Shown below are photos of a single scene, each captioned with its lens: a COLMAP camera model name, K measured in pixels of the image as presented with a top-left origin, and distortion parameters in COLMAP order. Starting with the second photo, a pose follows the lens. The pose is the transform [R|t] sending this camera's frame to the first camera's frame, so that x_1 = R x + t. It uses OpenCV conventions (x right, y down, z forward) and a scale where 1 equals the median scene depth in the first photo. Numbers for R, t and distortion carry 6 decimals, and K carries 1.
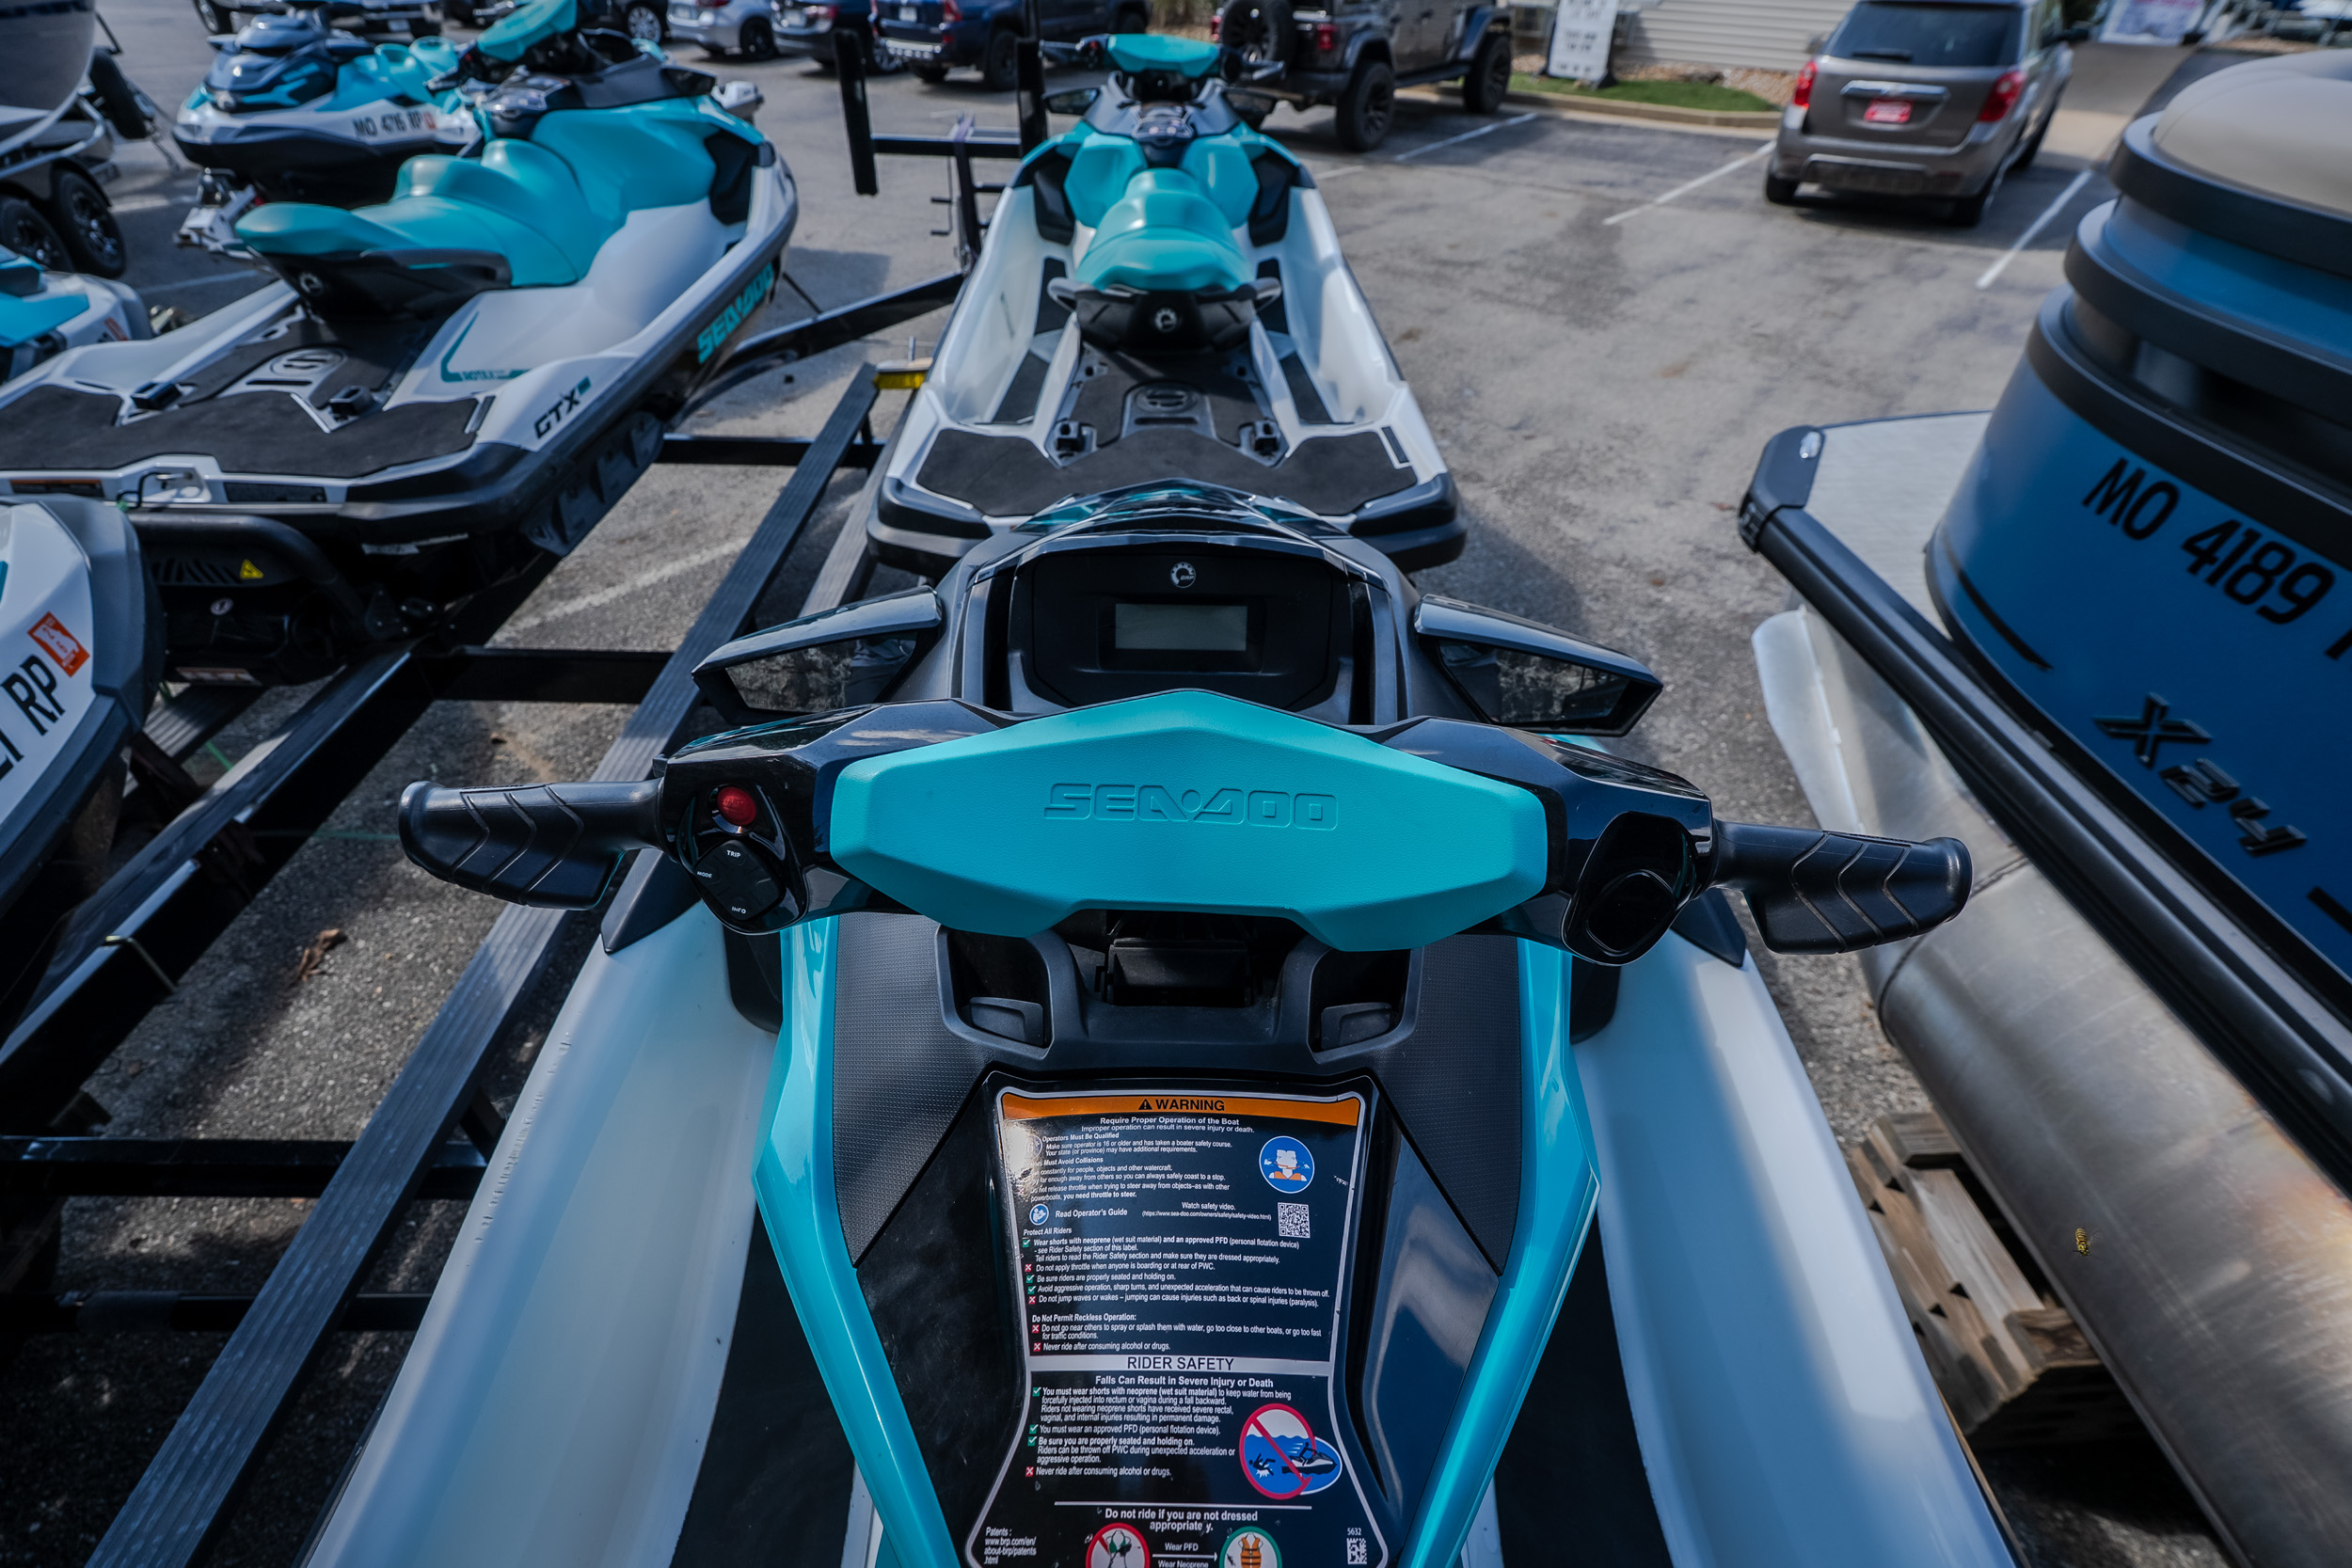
lens RADIAL K [[1066.9, 0, 1170.2], [0, 1066.9, 777.0], [0, 0, 1]] dist [-0.005708, 0.002651]
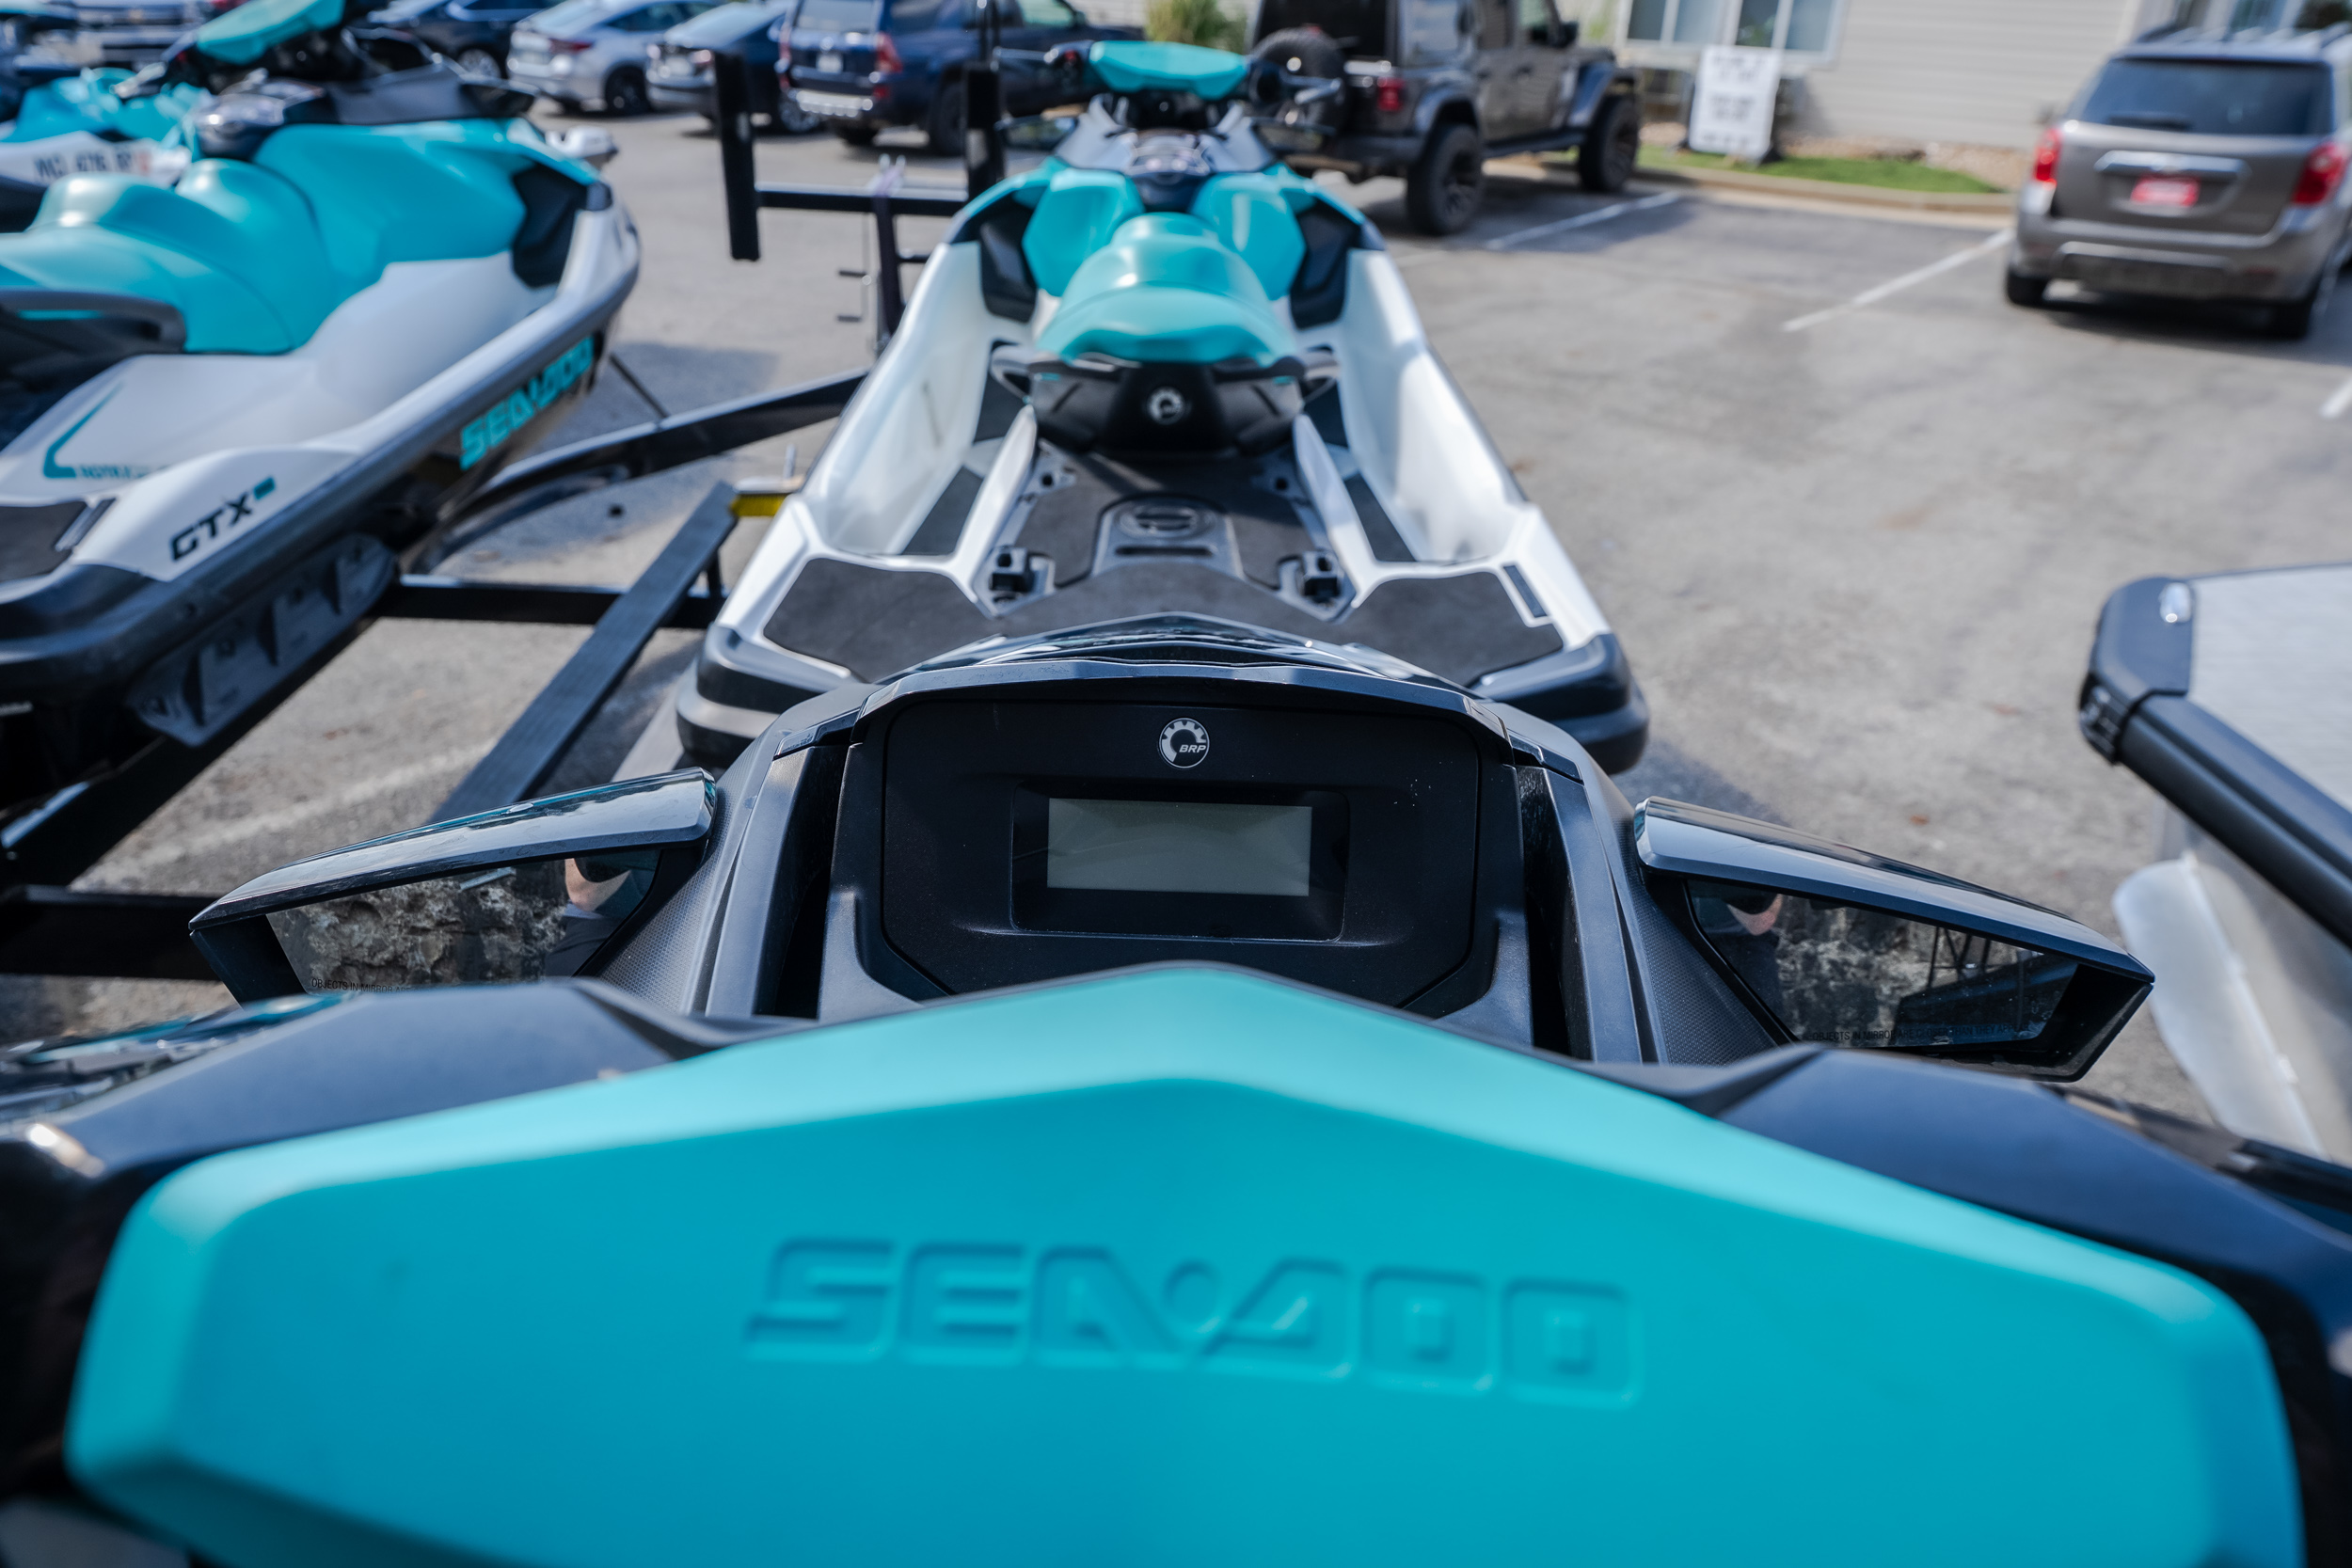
lens RADIAL K [[1582.8, 0, 1171.0], [0, 1582.8, 770.1], [0, 0, 1]] dist [-0.001874, 0.002125]
pose [[0.999890, 0.014823, 0.000272, 0.001872], [-0.014437, 0.977688, -0.209565, -0.006530], [-0.003372, 0.209538, 0.977795, 0.087443]]
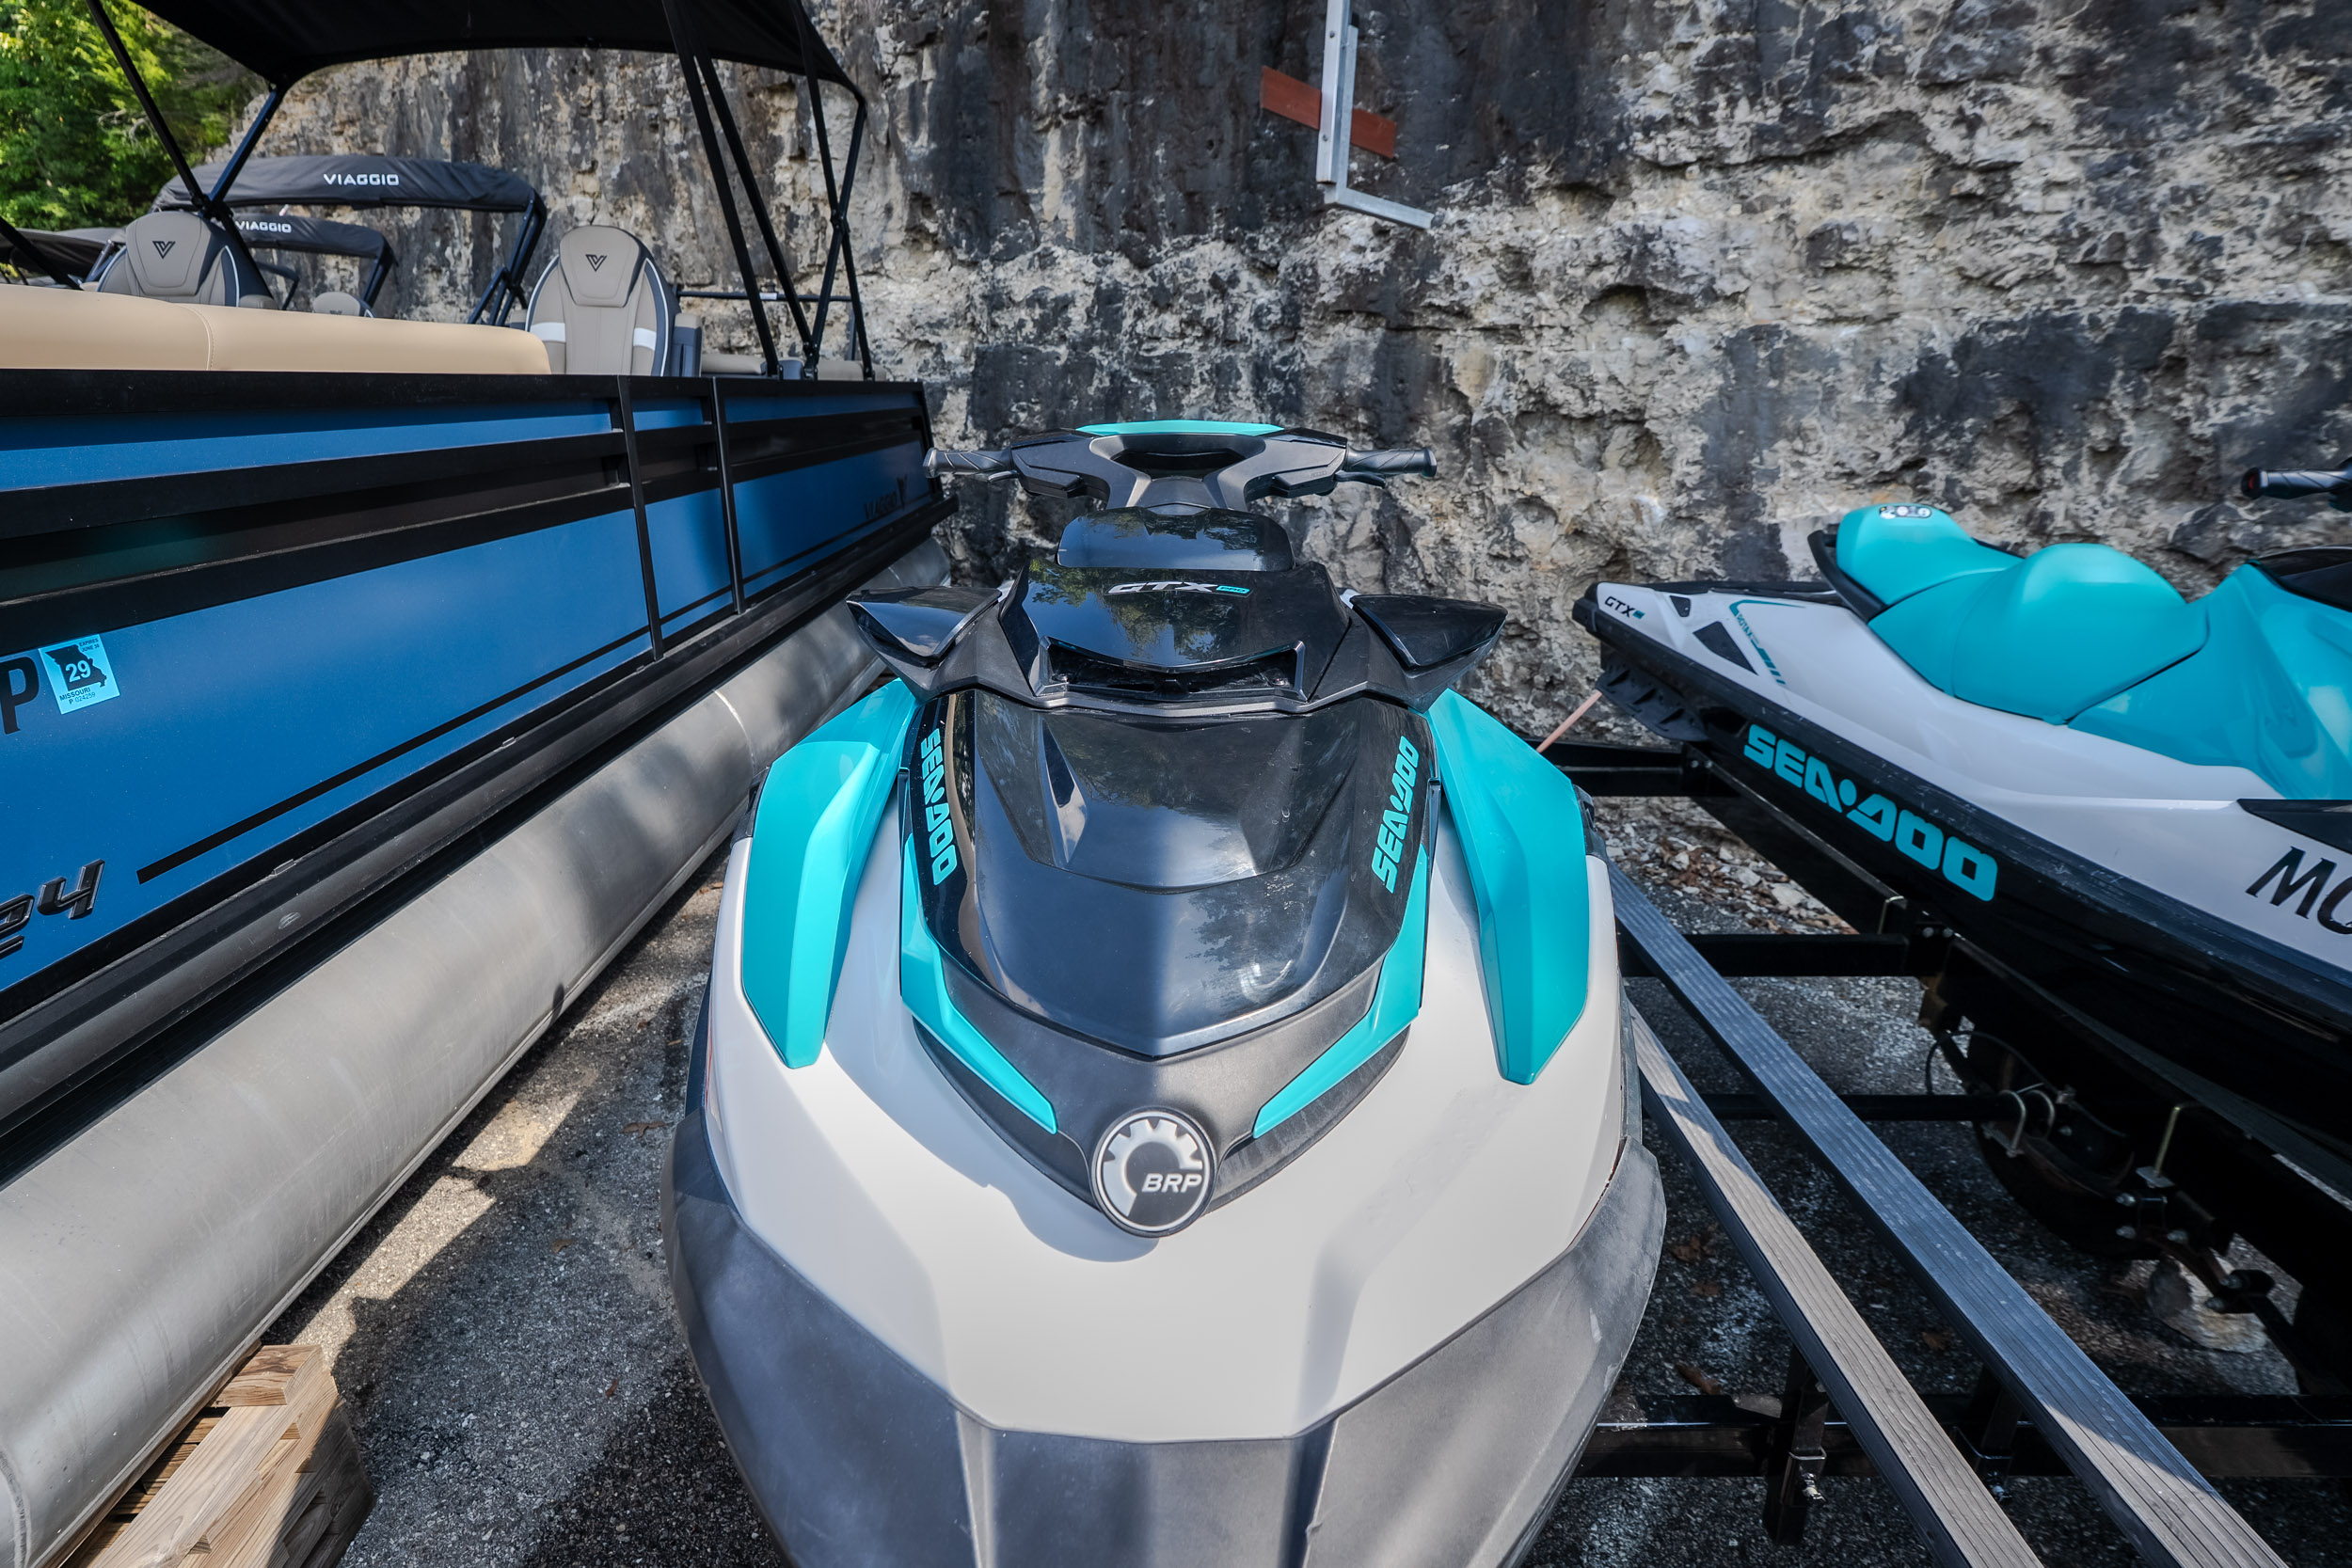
lens RADIAL K [[1066.9, 0, 1156.3], [0, 1066.9, 778.5], [0, 0, 1]] dist [-0.005708, 0.002651]
pose [[-0.999225, -0.032578, 0.022087, -0.007780], [0.002617, 0.504923, 0.863161, -0.406982], [-0.039272, 0.862549, -0.504446, 0.641459]]
